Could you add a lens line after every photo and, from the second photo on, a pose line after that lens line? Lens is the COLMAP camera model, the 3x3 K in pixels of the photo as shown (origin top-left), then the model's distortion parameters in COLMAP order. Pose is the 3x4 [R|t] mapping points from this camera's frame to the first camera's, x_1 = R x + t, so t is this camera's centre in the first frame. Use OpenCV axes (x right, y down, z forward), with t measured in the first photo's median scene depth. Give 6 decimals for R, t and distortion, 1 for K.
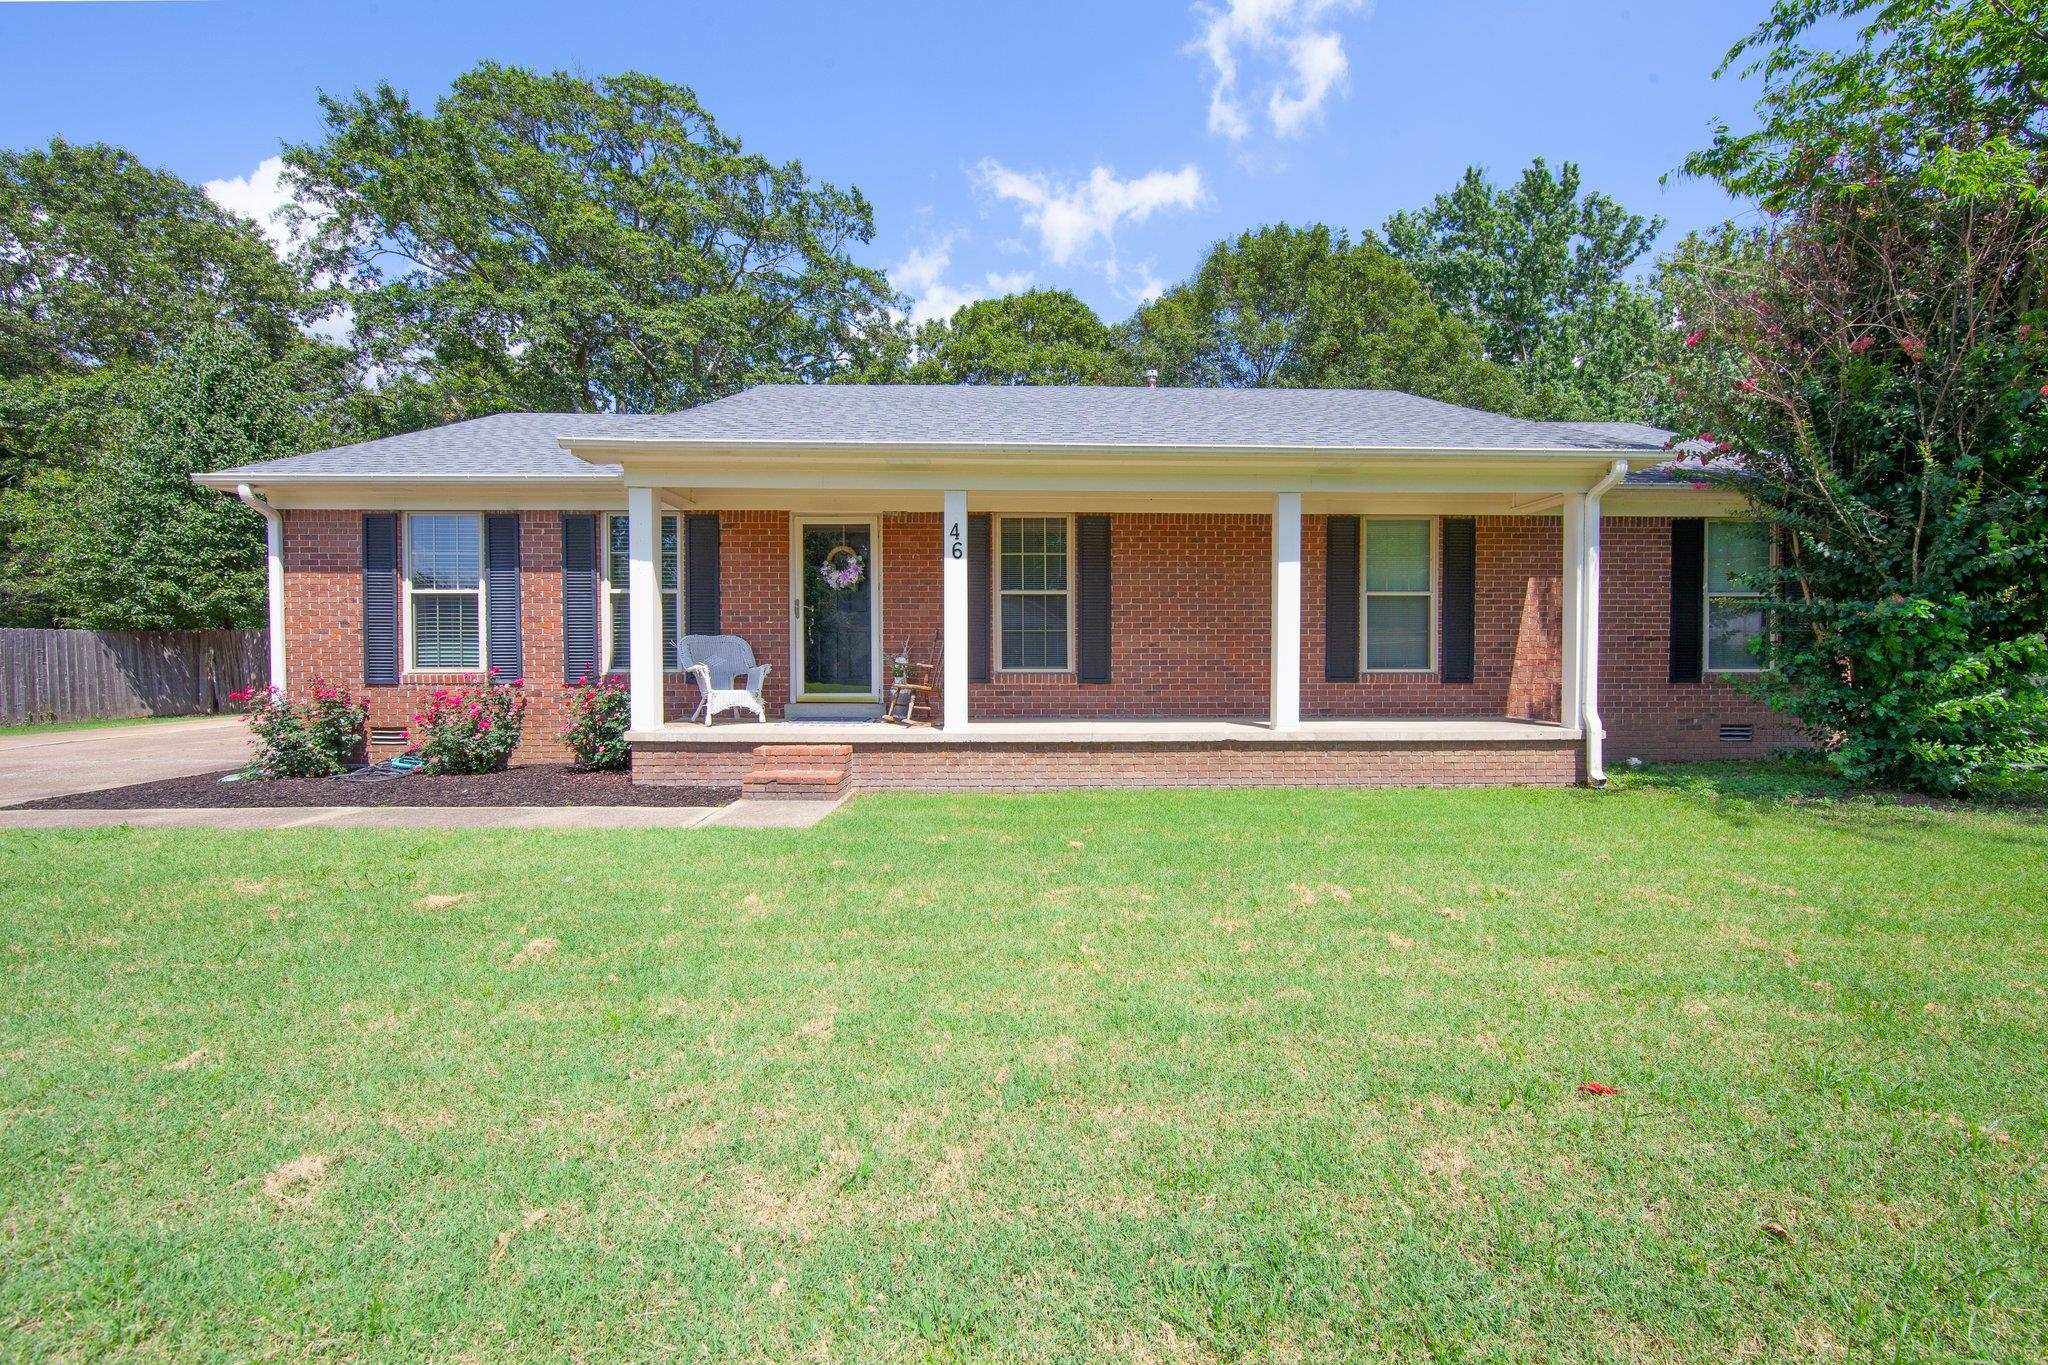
lens RADIAL K [[832.9, 0, 1048.6], [0, 832.9, 658.8], [0, 0, 1]] dist [-0.002750, -0.000162]
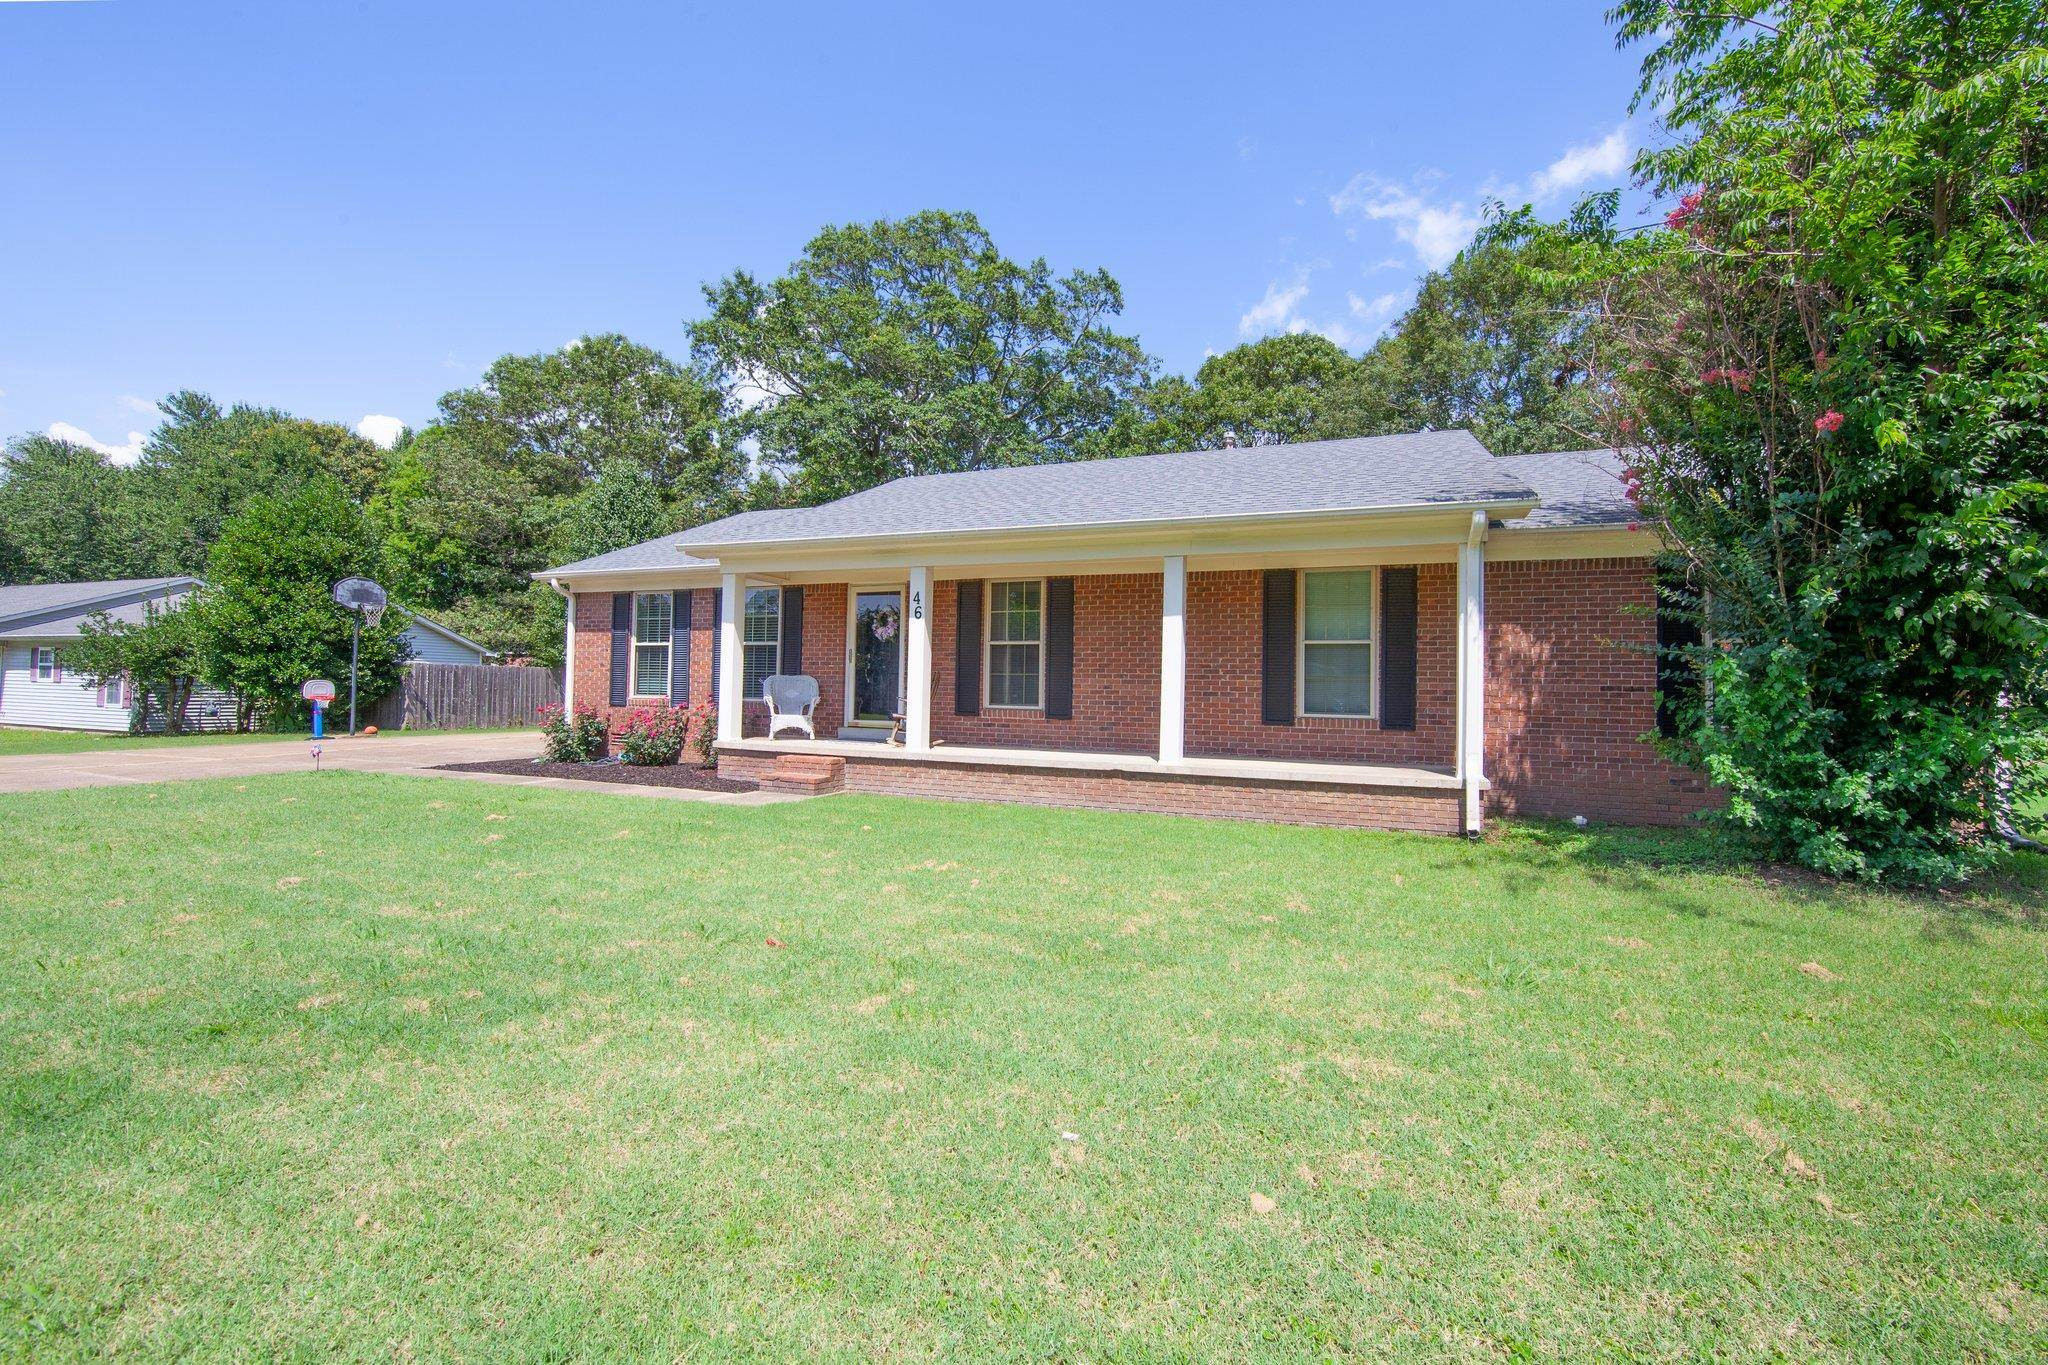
lens RADIAL K [[845.0, 0, 1036.8], [0, 845.0, 656.6], [0, 0, 1]] dist [-0.001233, -0.000122]
pose [[0.917837, 0.001568, -0.396954, 0.516884], [-0.022076, 0.998646, -0.047099, -0.002043], [0.396342, 0.051992, 0.916629, -0.120864]]
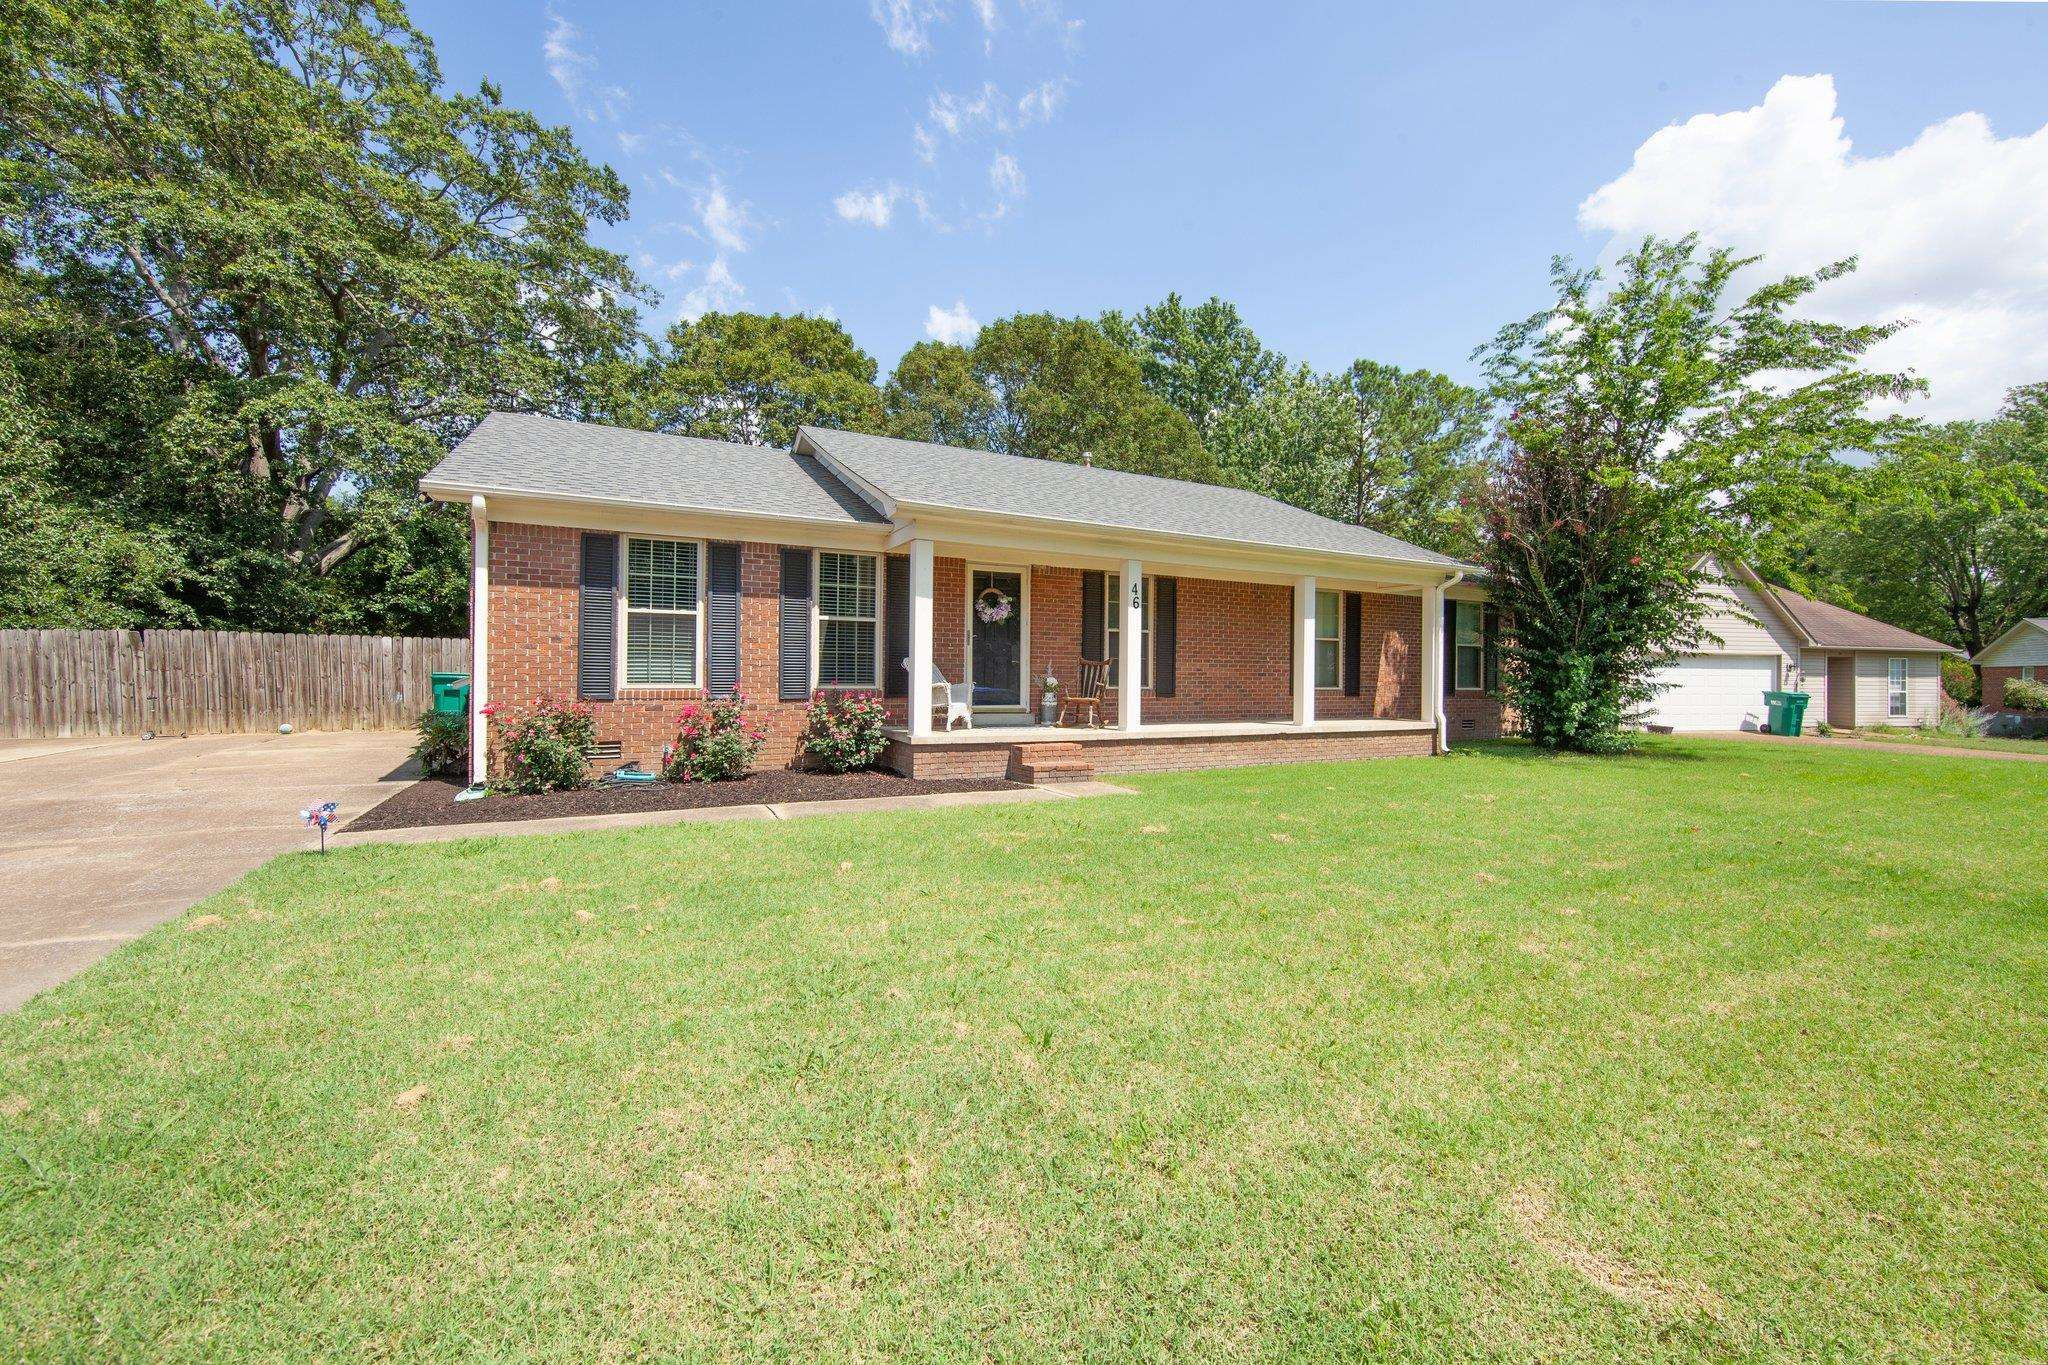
lens RADIAL K [[843.2, 0, 1071.5], [0, 843.2, 655.9], [0, 0, 1]] dist [-0.009450, -0.000008]
pose [[0.887315, 0.020194, 0.460721, -0.757518], [-0.007339, 0.999533, -0.029676, 0.003398], [-0.461105, 0.022951, 0.887049, -0.187496]]
